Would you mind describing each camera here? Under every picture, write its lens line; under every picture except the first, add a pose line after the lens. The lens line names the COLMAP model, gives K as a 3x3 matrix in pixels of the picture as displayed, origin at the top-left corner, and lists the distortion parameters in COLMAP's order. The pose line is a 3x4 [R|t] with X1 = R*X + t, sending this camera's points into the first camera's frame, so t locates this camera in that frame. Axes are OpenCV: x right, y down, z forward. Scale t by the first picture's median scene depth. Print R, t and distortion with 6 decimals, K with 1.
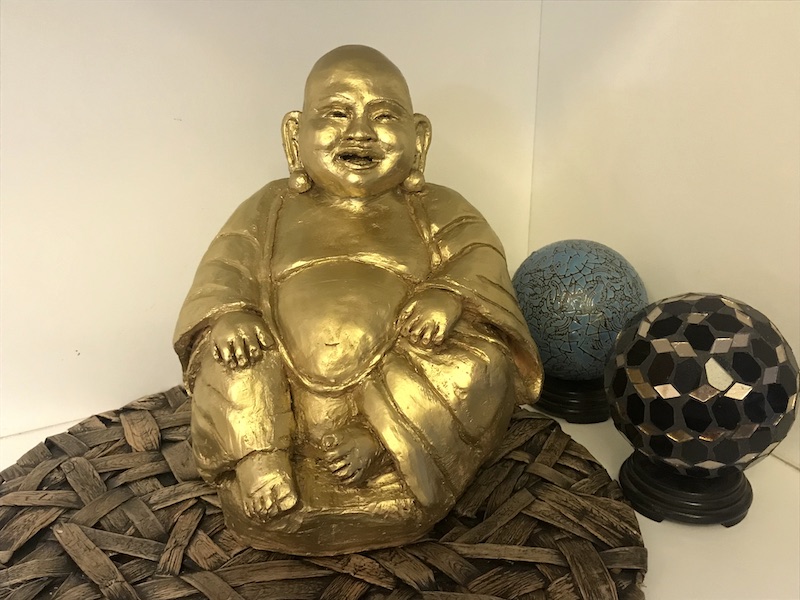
lens RADIAL K [[811.4, 0, 401.0], [0, 811.4, 299.2], [0, 0, 1]] dist [0.159292, 0.000000]
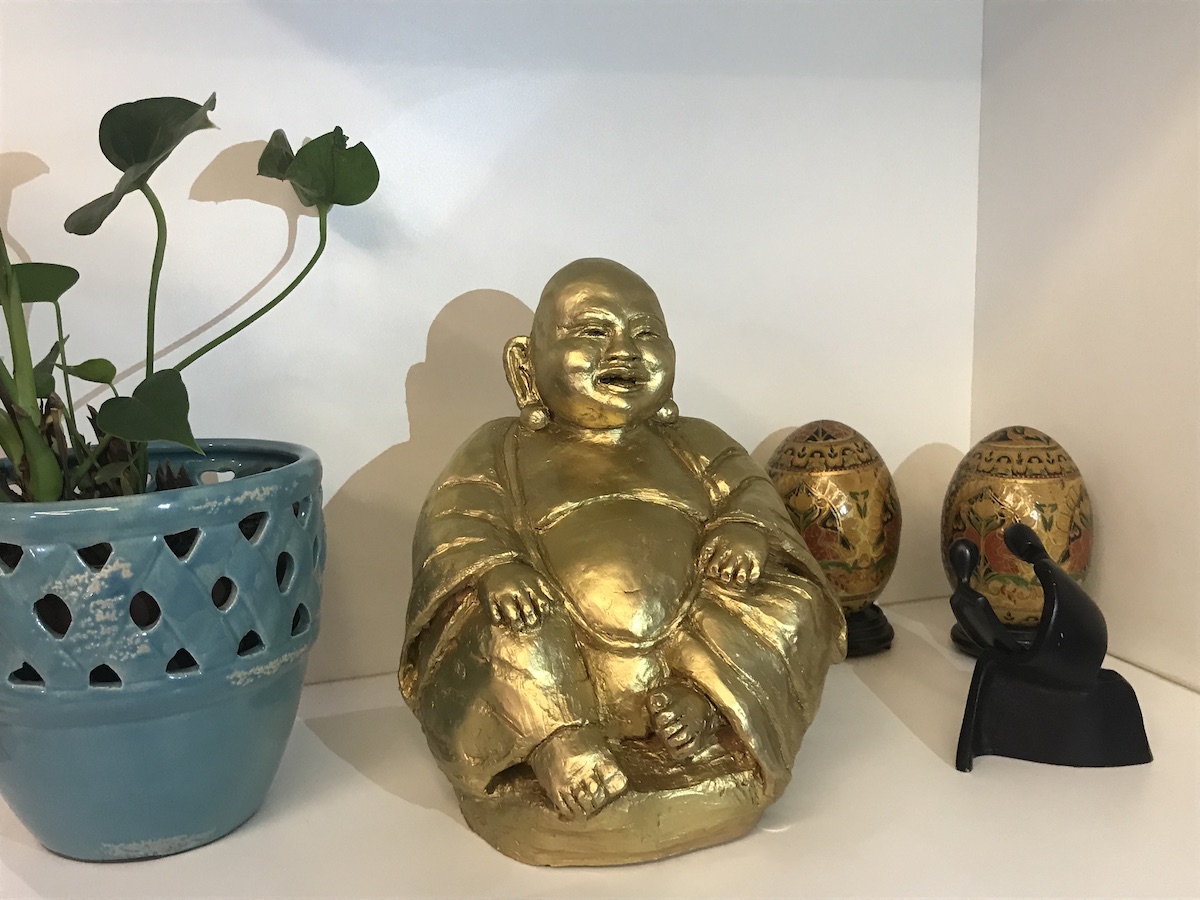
lens RADIAL K [[1232.0, 0, 588.5], [0, 1232.0, 444.8], [0, 0, 1]] dist [0.120662, 0.000000]
pose [[0.974194, -0.046608, 0.220847, -0.392906], [0.089181, 0.978318, -0.186924, 0.137369], [-0.207347, 0.201795, 0.957228, -0.223545]]
